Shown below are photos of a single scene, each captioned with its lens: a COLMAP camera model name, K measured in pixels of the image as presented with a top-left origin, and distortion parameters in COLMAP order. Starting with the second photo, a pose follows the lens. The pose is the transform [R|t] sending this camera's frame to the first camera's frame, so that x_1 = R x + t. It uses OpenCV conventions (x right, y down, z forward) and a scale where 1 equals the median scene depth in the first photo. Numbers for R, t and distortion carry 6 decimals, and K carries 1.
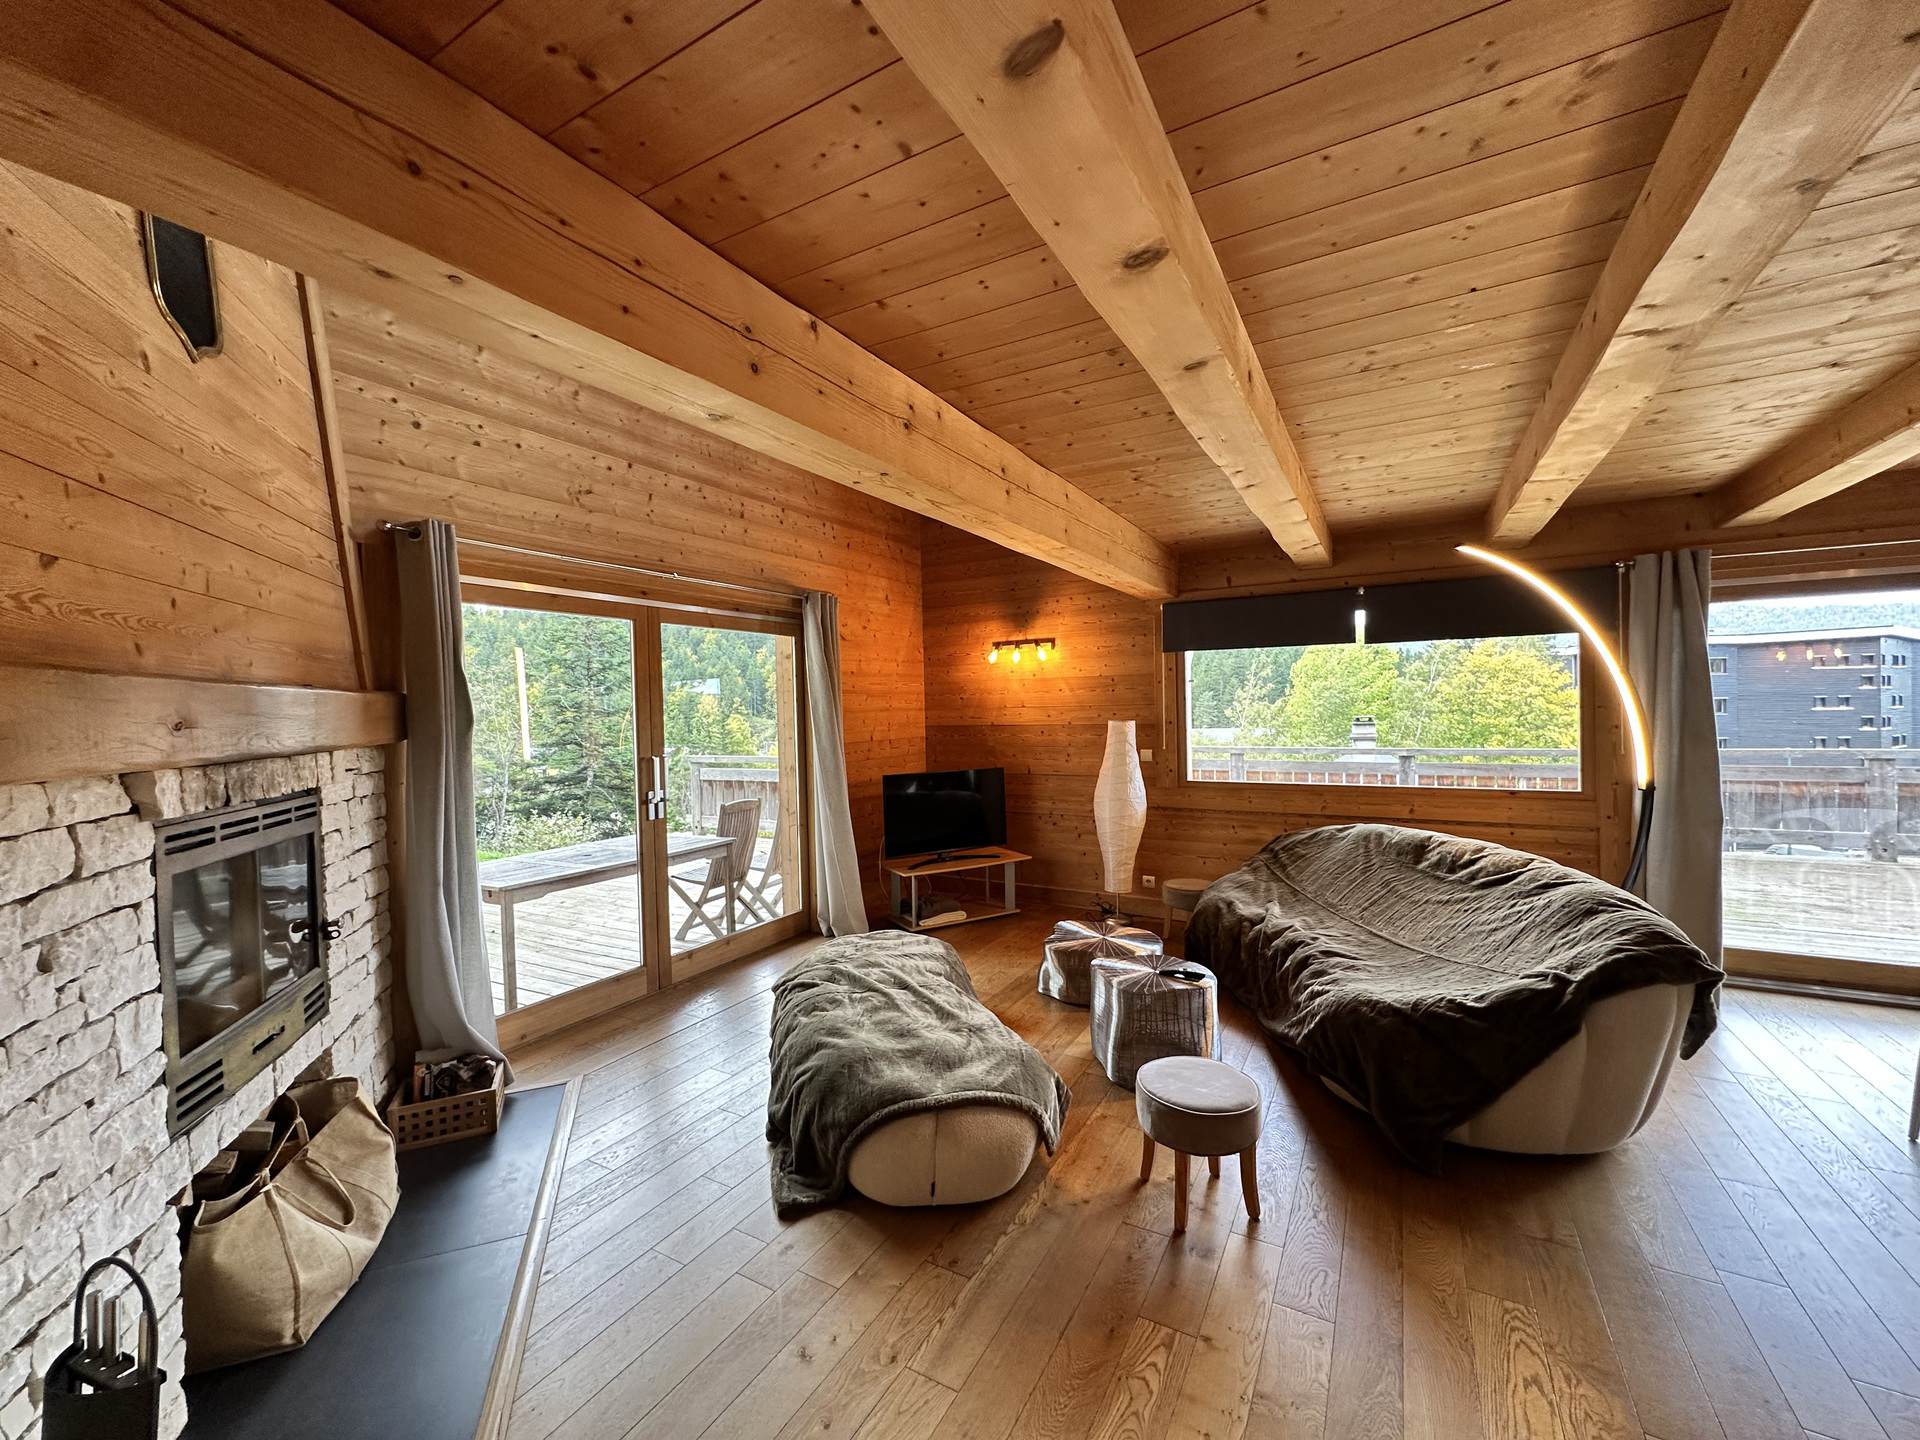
lens RADIAL K [[771.9, 0, 962.6], [0, 771.9, 725.4], [0, 0, 1]] dist [-0.003147, 0.000502]
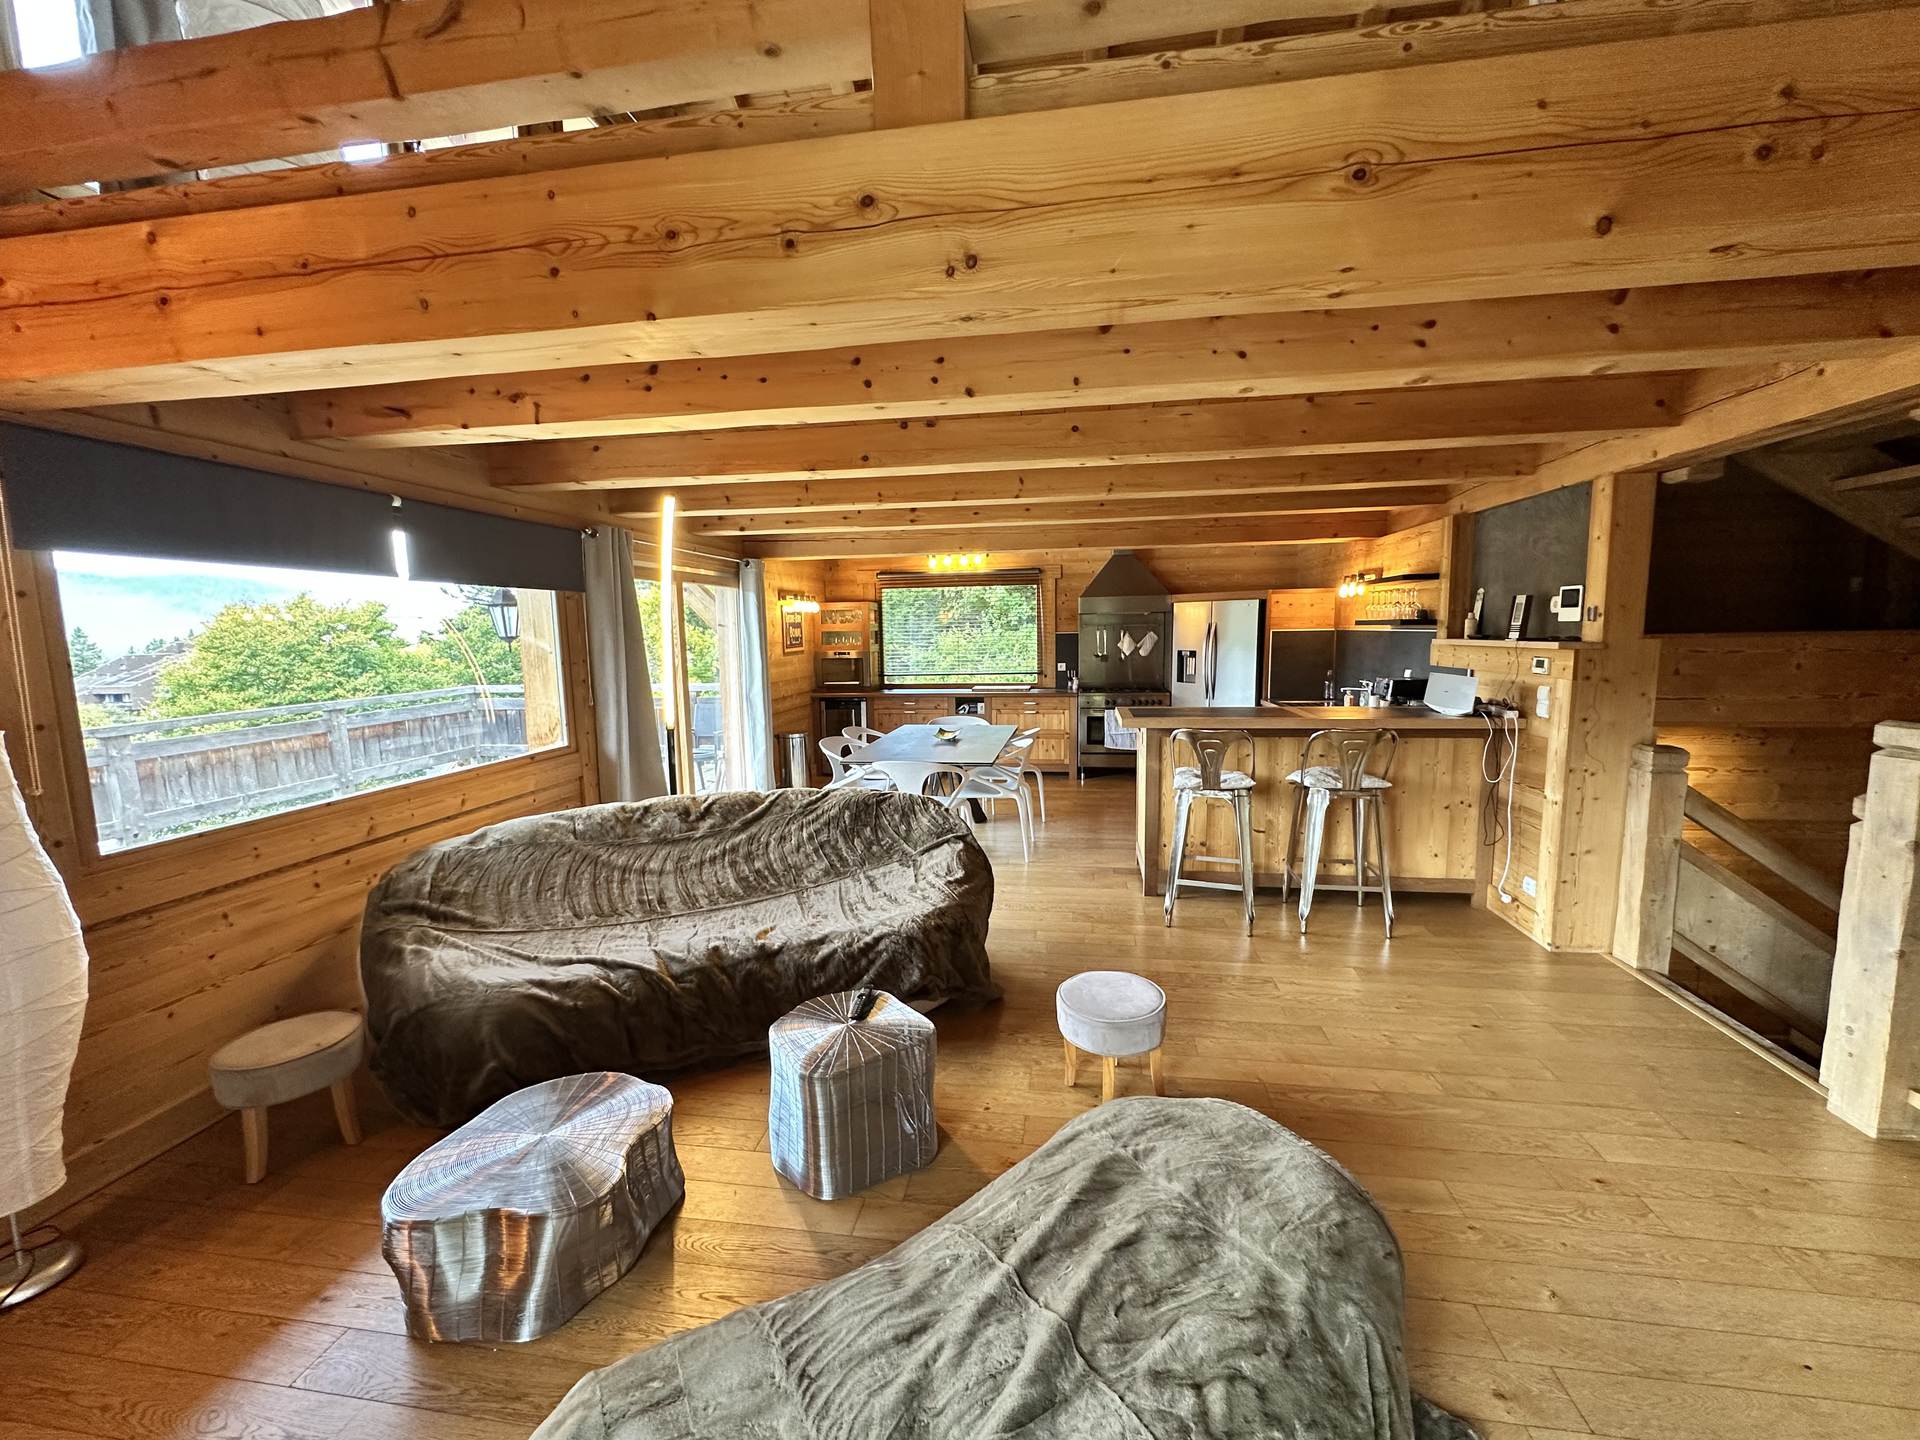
lens RADIAL K [[771.9, 0, 959.7], [0, 771.9, 719.6], [0, 0, 1]] dist [-0.003147, 0.000502]
pose [[-0.352727, -0.080957, 0.932218, -0.251897], [0.040624, 0.993986, 0.101692, -0.025230], [-0.934844, 0.073740, -0.347317, 0.627651]]
